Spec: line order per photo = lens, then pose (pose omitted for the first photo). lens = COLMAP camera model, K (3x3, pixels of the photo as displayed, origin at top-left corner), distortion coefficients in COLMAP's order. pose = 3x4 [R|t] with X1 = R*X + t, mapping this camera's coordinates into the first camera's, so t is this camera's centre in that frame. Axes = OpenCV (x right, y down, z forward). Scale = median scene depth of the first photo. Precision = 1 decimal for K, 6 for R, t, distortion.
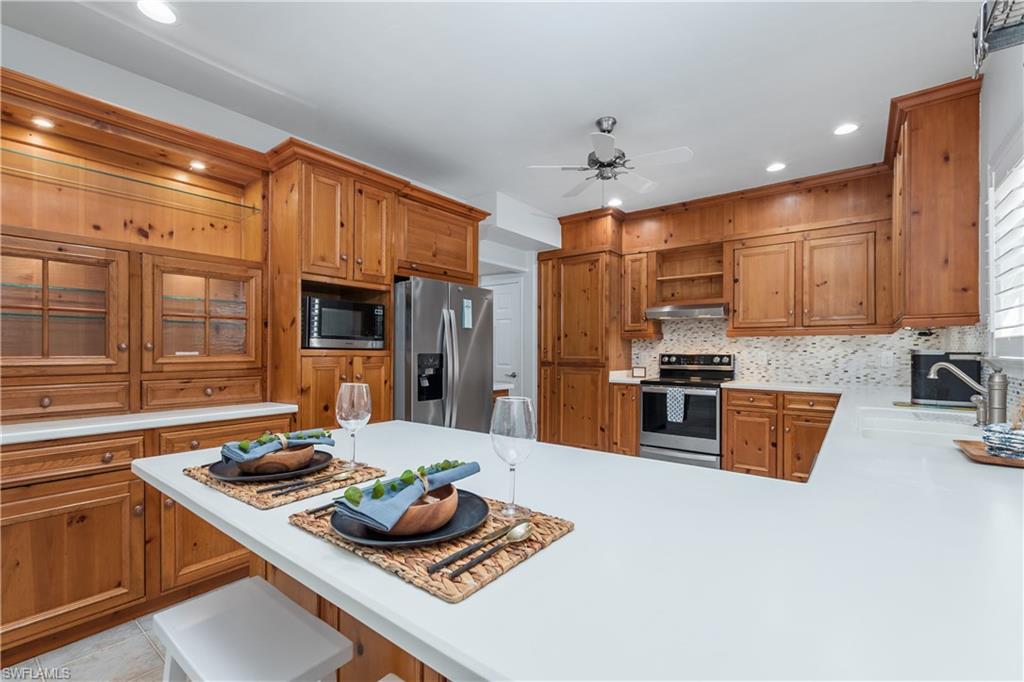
lens RADIAL K [[450.6, 0, 513.7], [0, 450.6, 339.5], [0, 0, 1]] dist [0.002037, -0.002555]
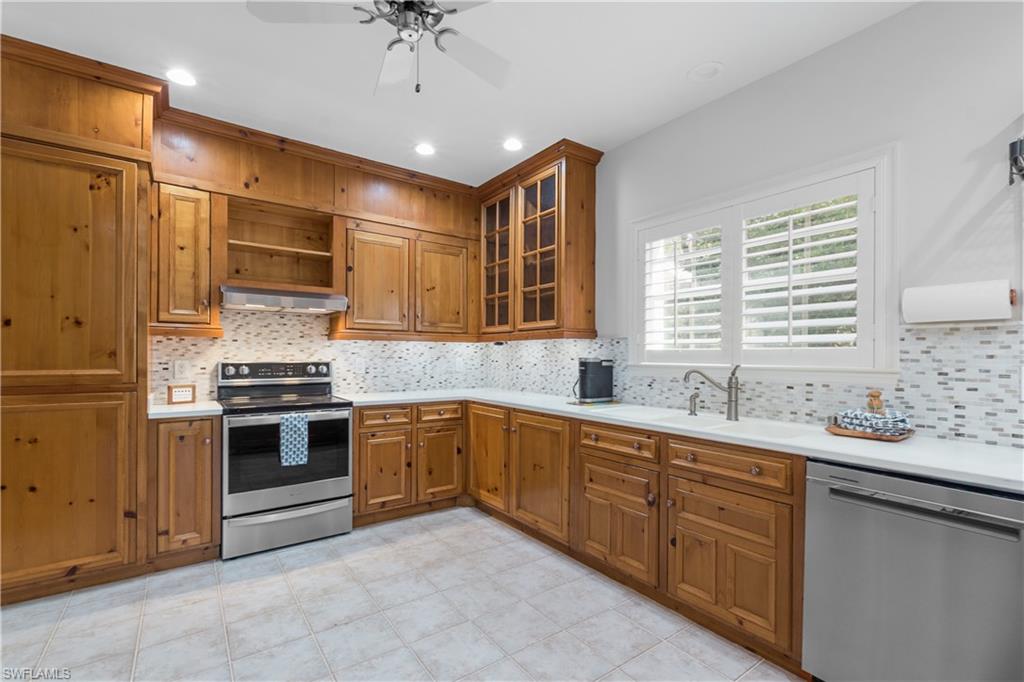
lens RADIAL K [[450.6, 0, 519.9], [0, 450.6, 352.9], [0, 0, 1]] dist [0.002037, -0.002555]
pose [[0.276096, 0.006221, 0.961110, -0.206499], [-0.027856, 0.999611, 0.001532, 0.008425], [-0.960726, -0.027196, 0.276162, 0.557676]]
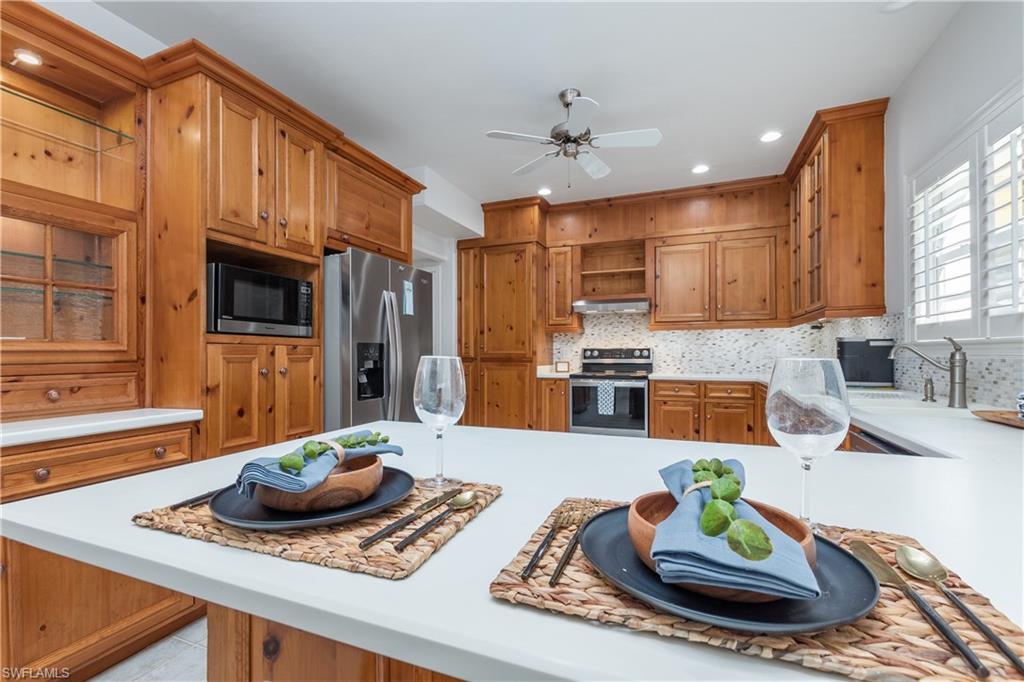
lens RADIAL K [[450.6, 0, 514.7], [0, 450.6, 343.2], [0, 0, 1]] dist [0.002037, -0.002555]
pose [[0.960259, 0.000225, 0.279111, -0.129045], [-0.001061, 0.999995, 0.002844, 0.023057], [-0.279109, -0.003027, 0.960255, 0.104445]]
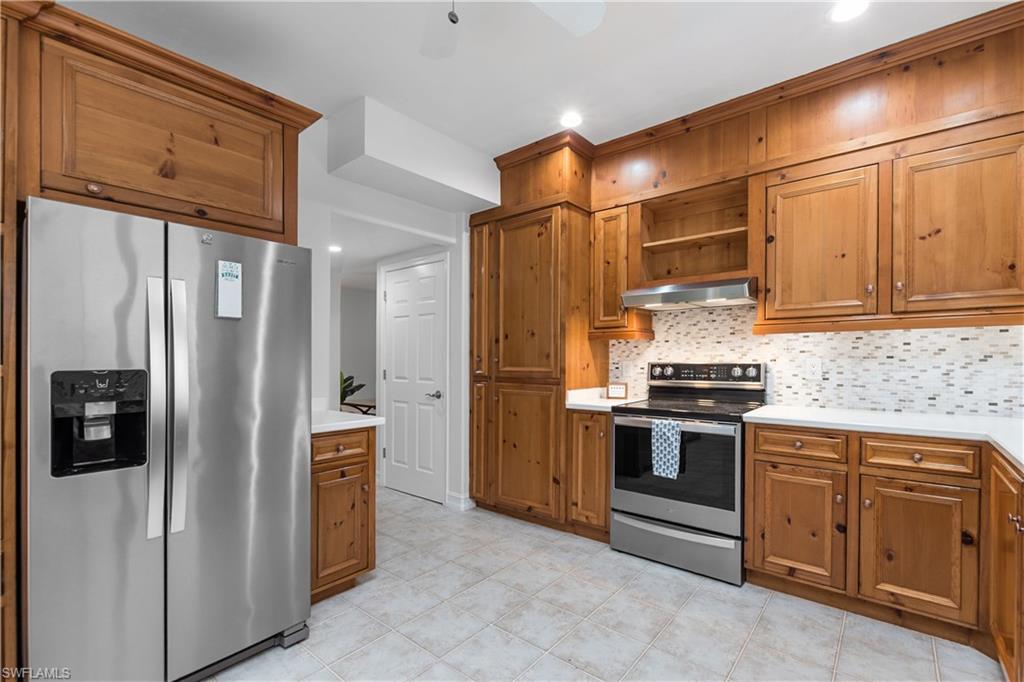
lens RADIAL K [[450.6, 0, 518.3], [0, 450.6, 357.3], [0, 0, 1]] dist [0.002037, -0.002555]
pose [[0.999301, -0.008536, -0.036409, 0.207047], [0.009408, 0.999671, 0.023853, 0.008406], [0.036193, -0.024179, 0.999052, 0.443913]]
